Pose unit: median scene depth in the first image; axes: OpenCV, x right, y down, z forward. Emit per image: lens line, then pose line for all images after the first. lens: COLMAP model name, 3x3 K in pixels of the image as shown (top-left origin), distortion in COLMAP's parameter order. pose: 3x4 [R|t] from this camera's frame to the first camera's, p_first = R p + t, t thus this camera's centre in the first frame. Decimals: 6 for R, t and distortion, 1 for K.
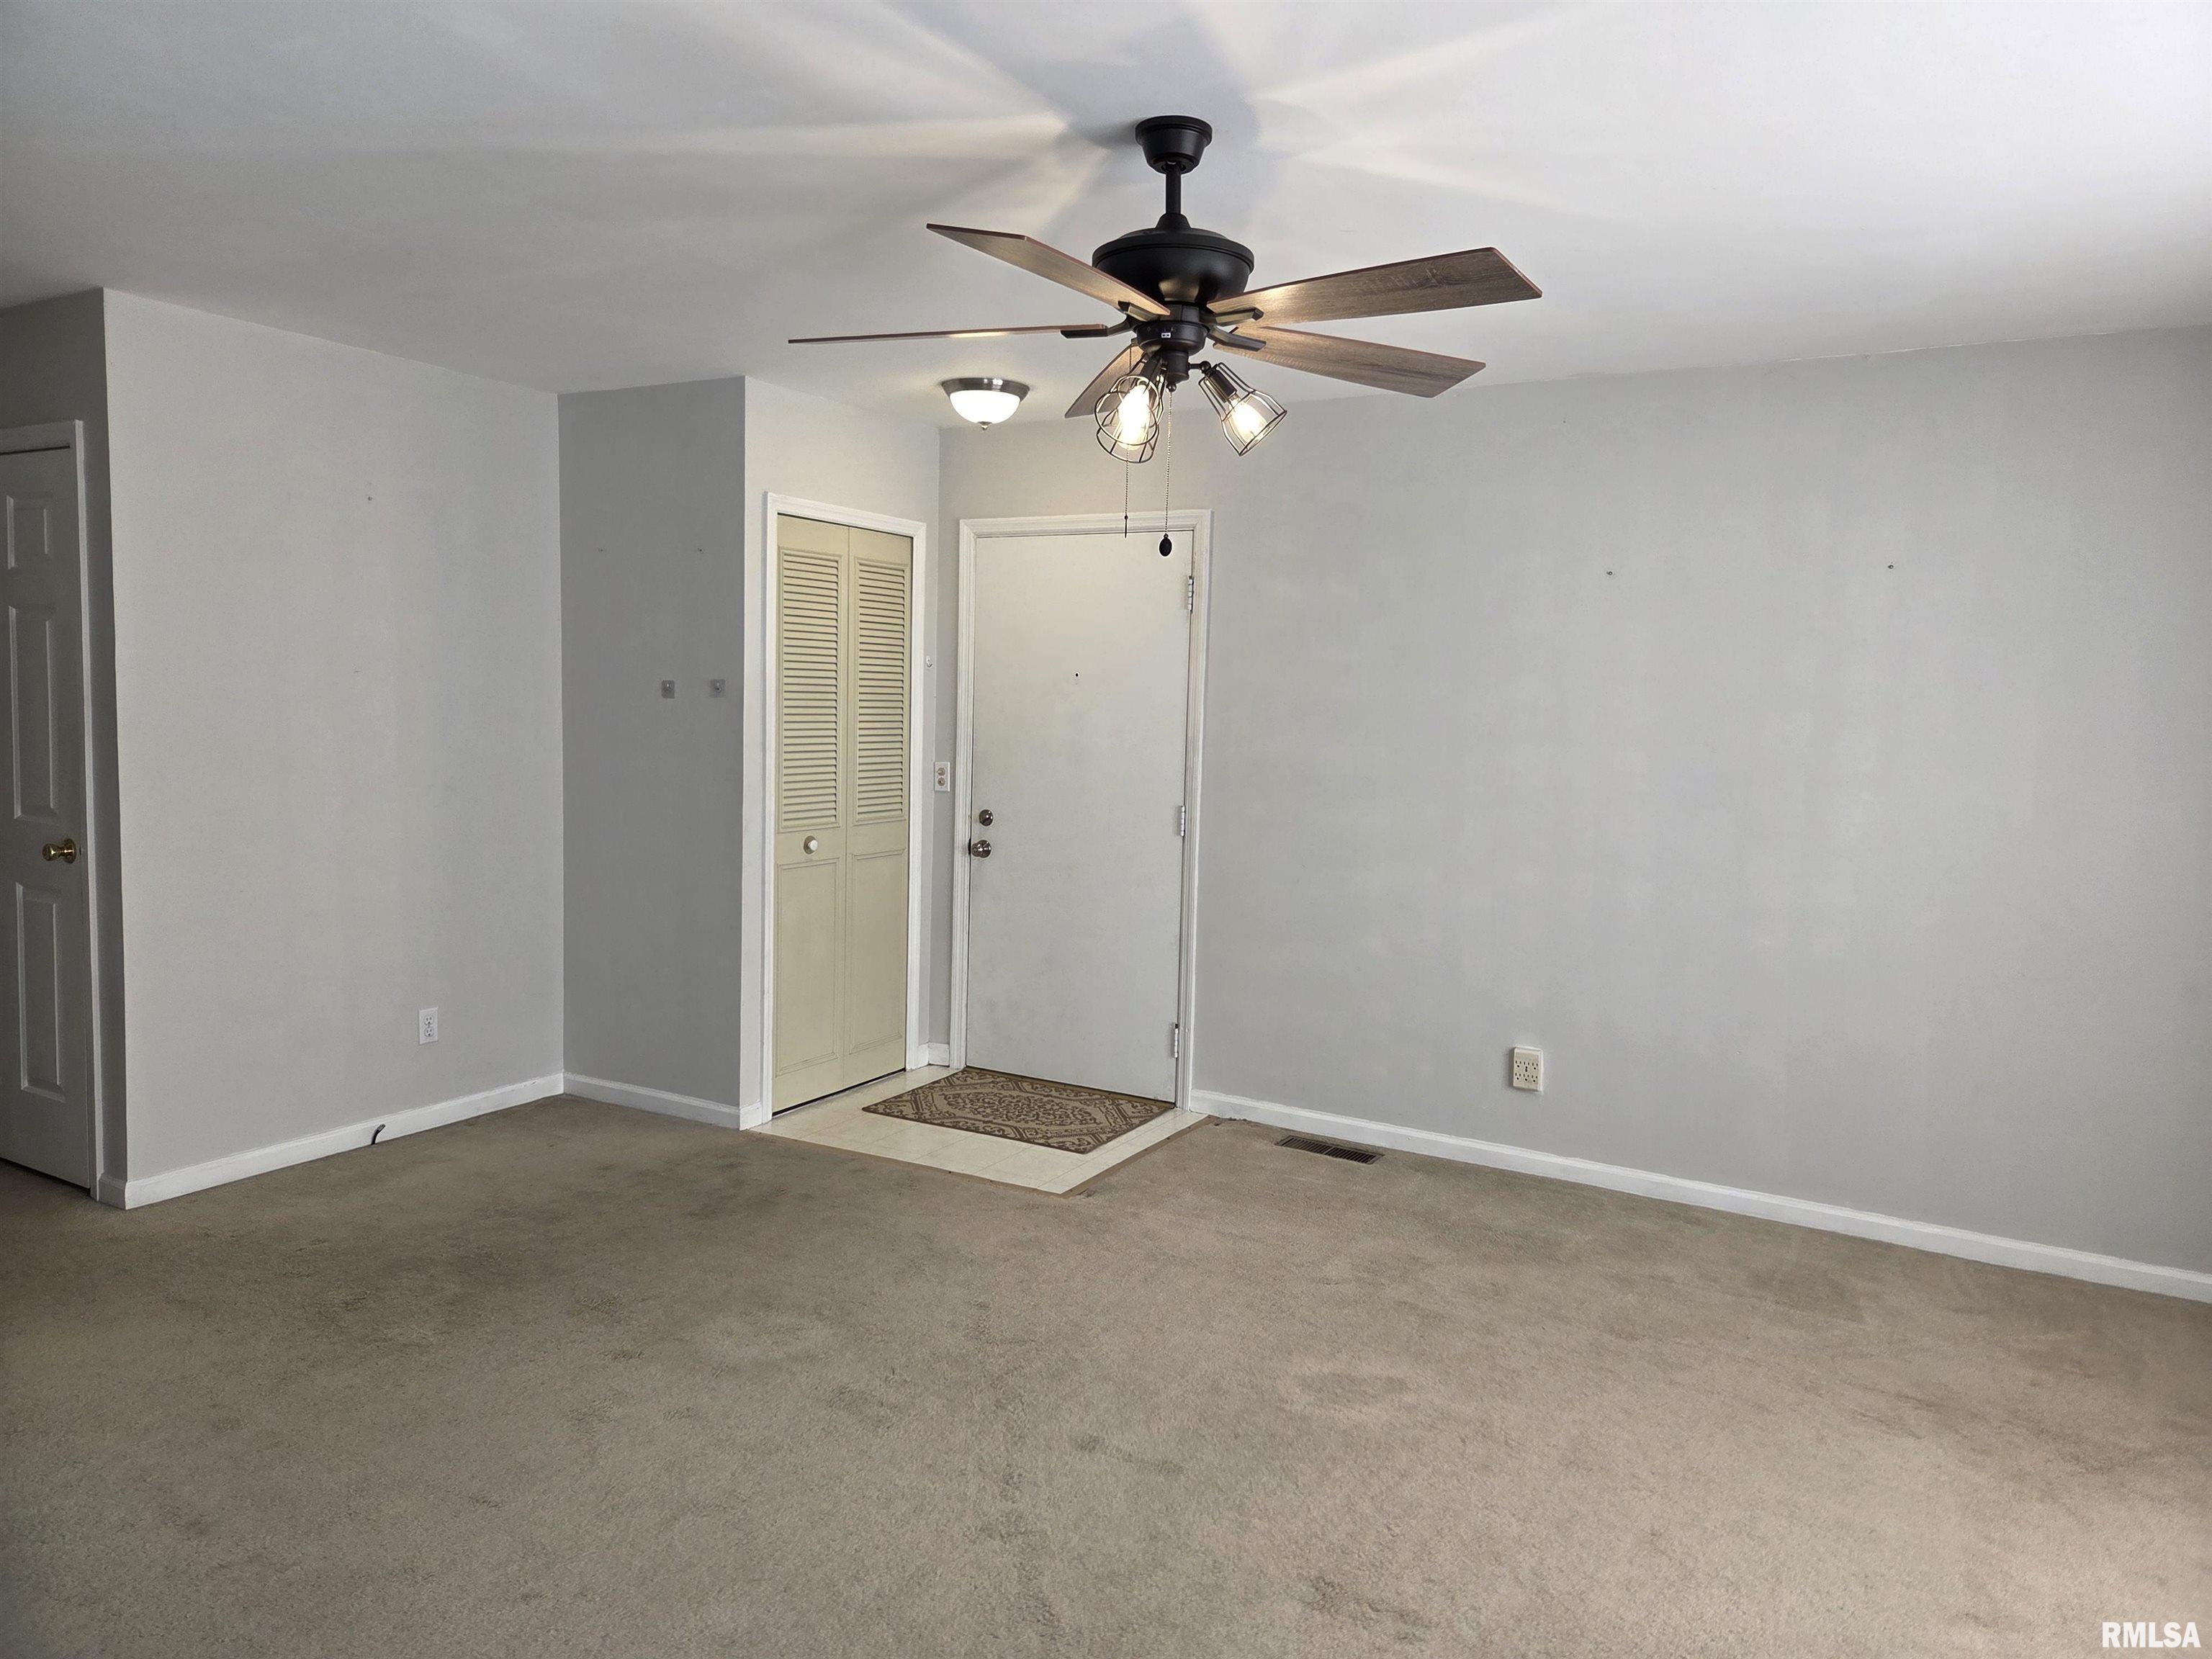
lens RADIAL K [[1474.8, 0, 1109.5], [0, 1474.8, 818.8], [0, 0, 1]] dist [0.073671, -0.065606]
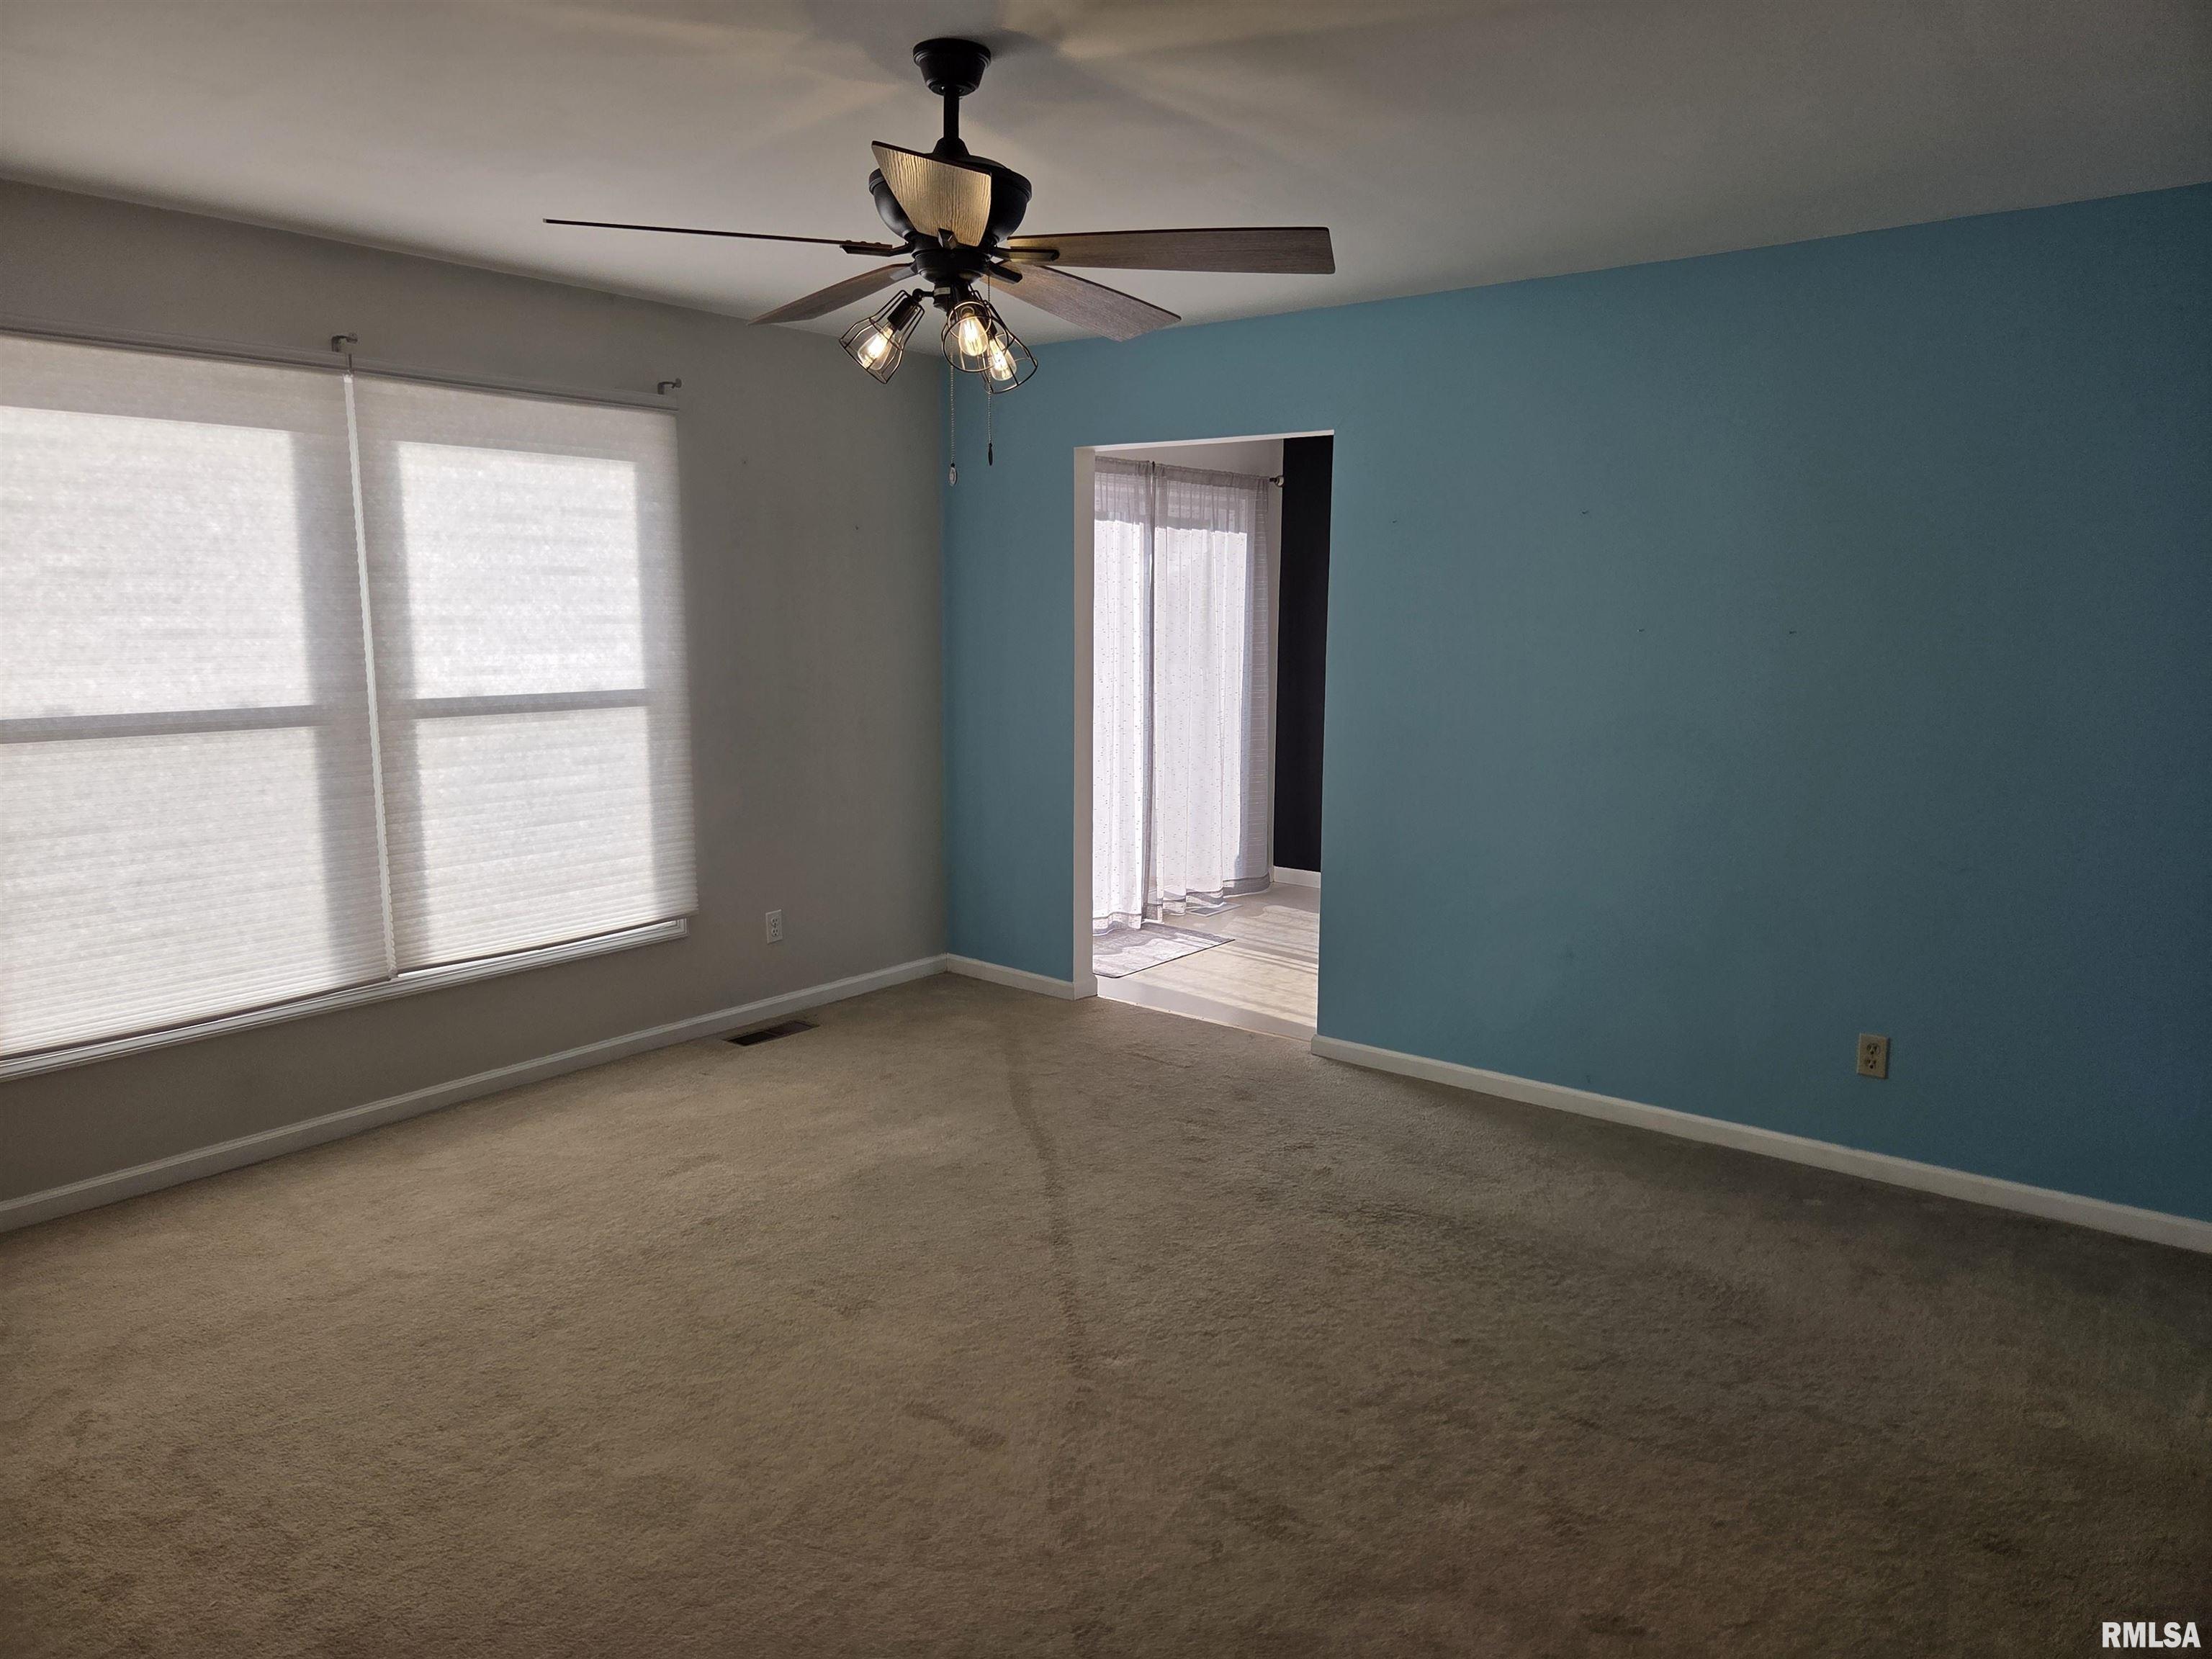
lens RADIAL K [[1474.8, 0, 1109.5], [0, 1474.8, 818.8], [0, 0, 1]] dist [0.073671, -0.065606]
pose [[-0.989663, -0.049721, 0.134518, -0.125356], [-0.016833, 0.971767, 0.235342, -0.113060], [-0.142421, 0.230645, -0.962559, 1.170562]]
